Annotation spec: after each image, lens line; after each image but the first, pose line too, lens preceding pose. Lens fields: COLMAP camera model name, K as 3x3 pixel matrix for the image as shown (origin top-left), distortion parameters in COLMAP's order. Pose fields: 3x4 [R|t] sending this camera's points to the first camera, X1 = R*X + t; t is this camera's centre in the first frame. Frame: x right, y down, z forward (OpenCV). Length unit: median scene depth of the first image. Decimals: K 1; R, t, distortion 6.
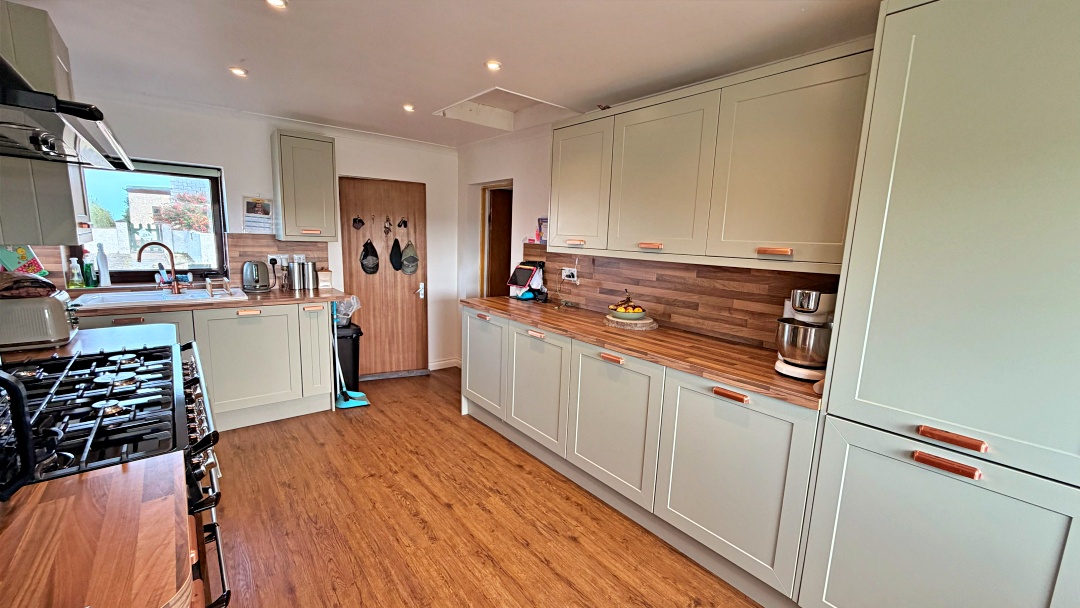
lens RADIAL K [[430.1, 0, 537.1], [0, 430.1, 306.5], [0, 0, 1]] dist [0.002519, -0.000740]
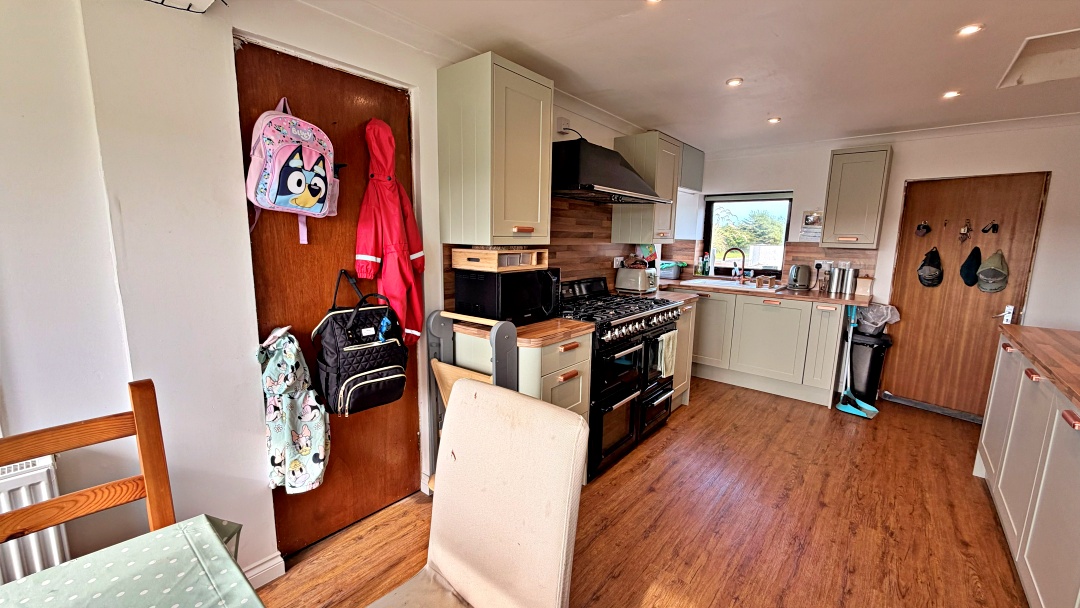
lens RADIAL K [[430.1, 0, 537.7], [0, 430.1, 307.2], [0, 0, 1]] dist [0.002519, -0.000740]
pose [[0.186360, 0.127881, -0.974123, 0.423024], [-0.170502, 0.980658, 0.096120, 0.022116], [0.967574, 0.148177, 0.204559, 0.063607]]
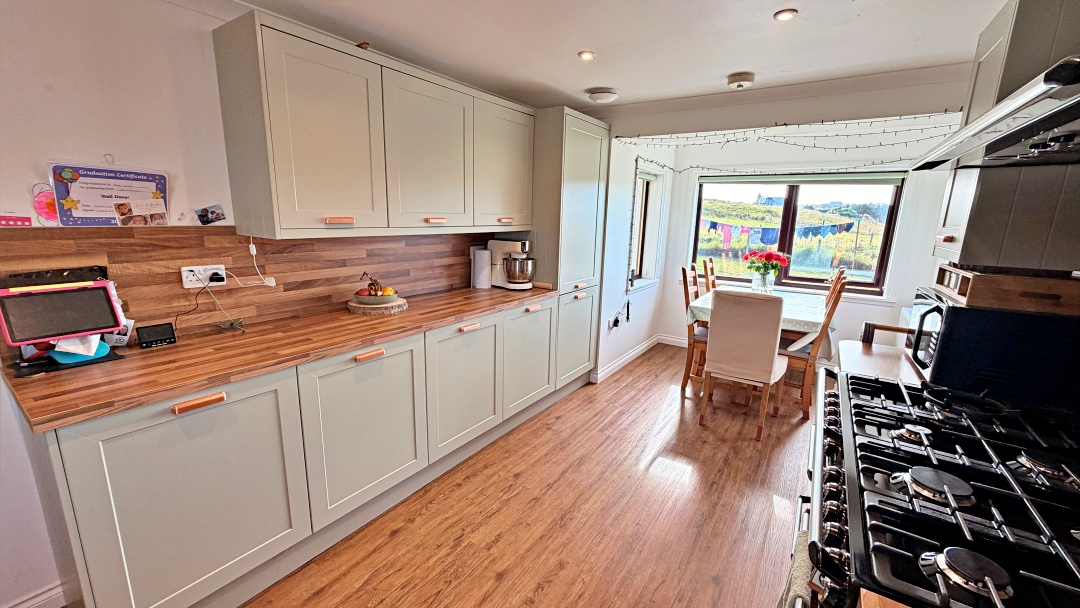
lens RADIAL K [[430.1, 0, 537.3], [0, 430.1, 305.4], [0, 0, 1]] dist [0.002519, -0.000740]
pose [[-0.280612, -0.246222, 0.927703, -0.593166], [0.119151, 0.950124, 0.288213, -0.153574], [-0.952397, 0.191412, -0.237278, 0.741646]]
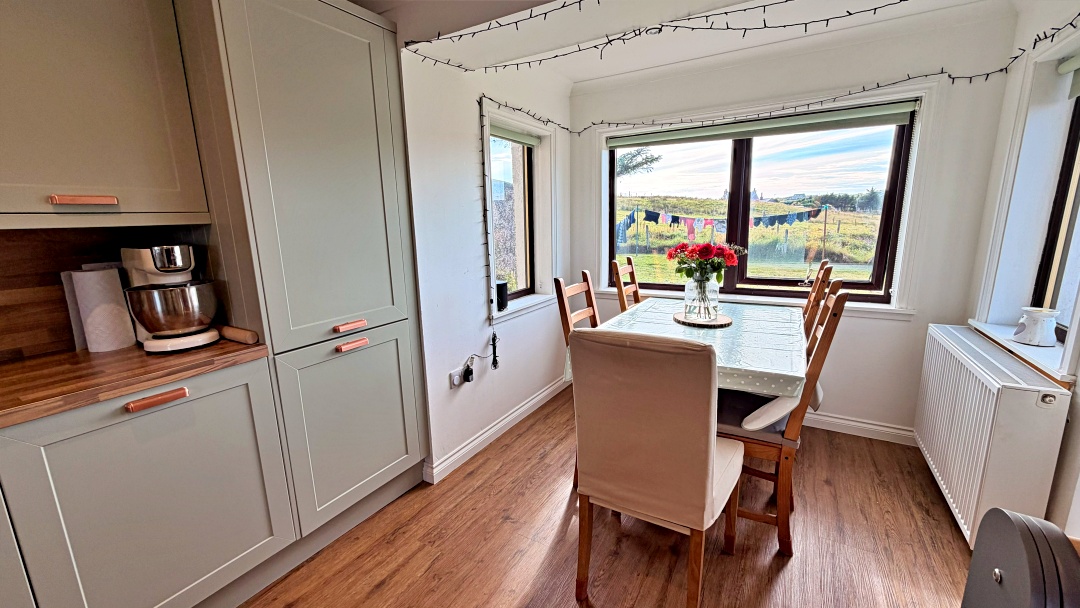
lens RADIAL K [[430.1, 0, 536.8], [0, 430.1, 304.5], [0, 0, 1]] dist [0.002519, -0.000740]
pose [[-0.337471, -0.213220, 0.916870, -0.212513], [0.163636, 0.945892, 0.280198, -0.024246], [-0.927004, 0.244591, -0.284321, 0.308726]]
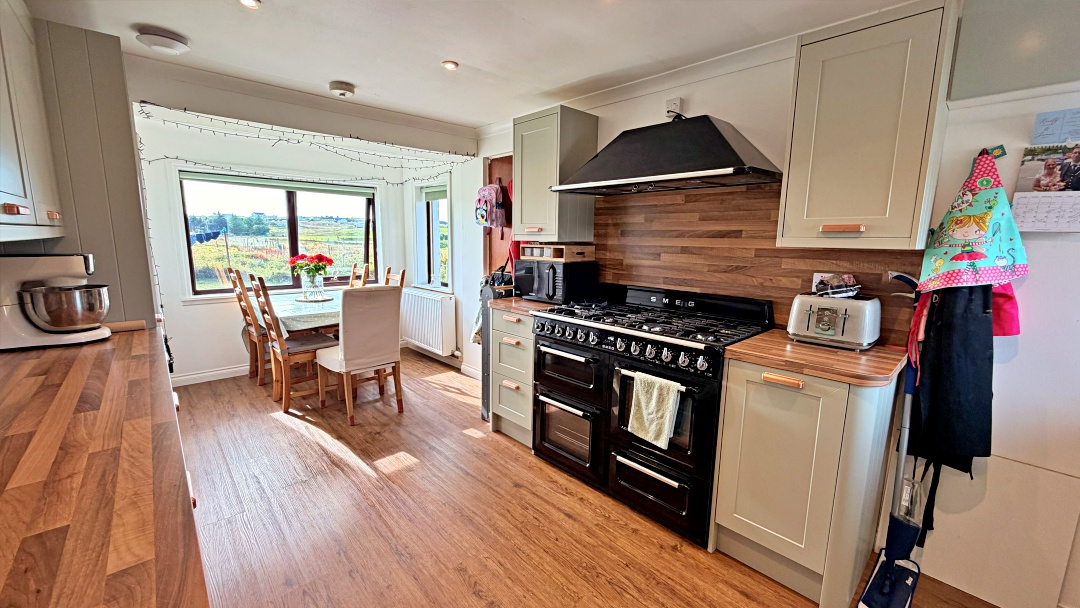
lens RADIAL K [[430.1, 0, 536.3], [0, 430.1, 305.9], [0, 0, 1]] dist [0.002519, -0.000740]
pose [[-0.997187, -0.042653, -0.061638, -0.202645], [-0.059855, 0.948112, 0.312252, -0.158303], [0.045121, 0.315063, -0.947997, 1.066688]]
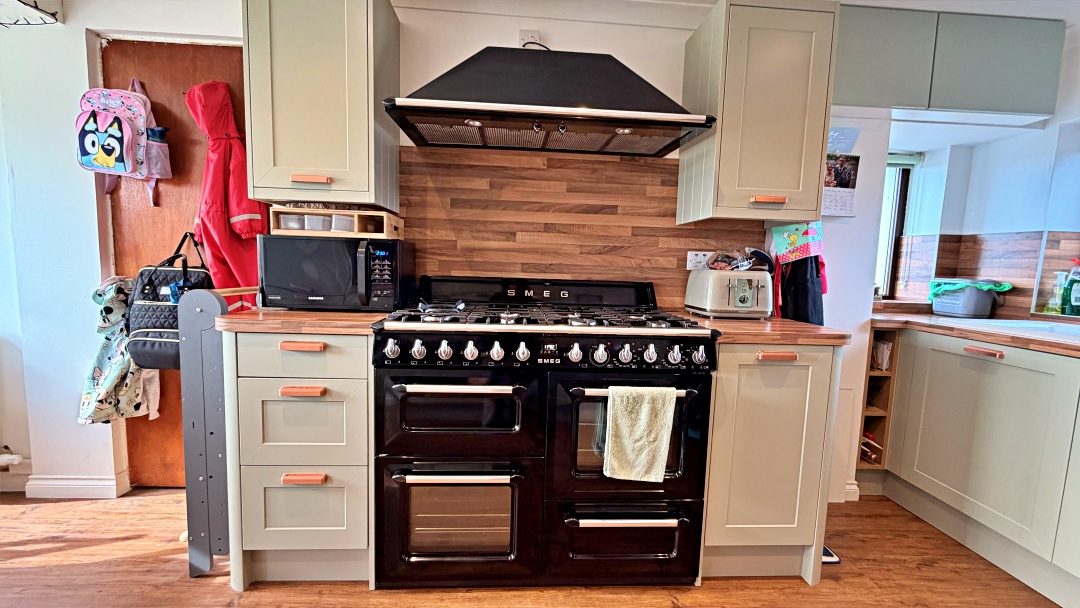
lens RADIAL K [[430.1, 0, 536.0], [0, 430.1, 305.8], [0, 0, 1]] dist [0.002519, -0.000740]
pose [[-0.593793, 0.021655, -0.804326, -0.000163], [-0.183378, 0.969688, 0.161486, -0.014425], [0.783443, 0.243385, -0.571823, 0.676200]]
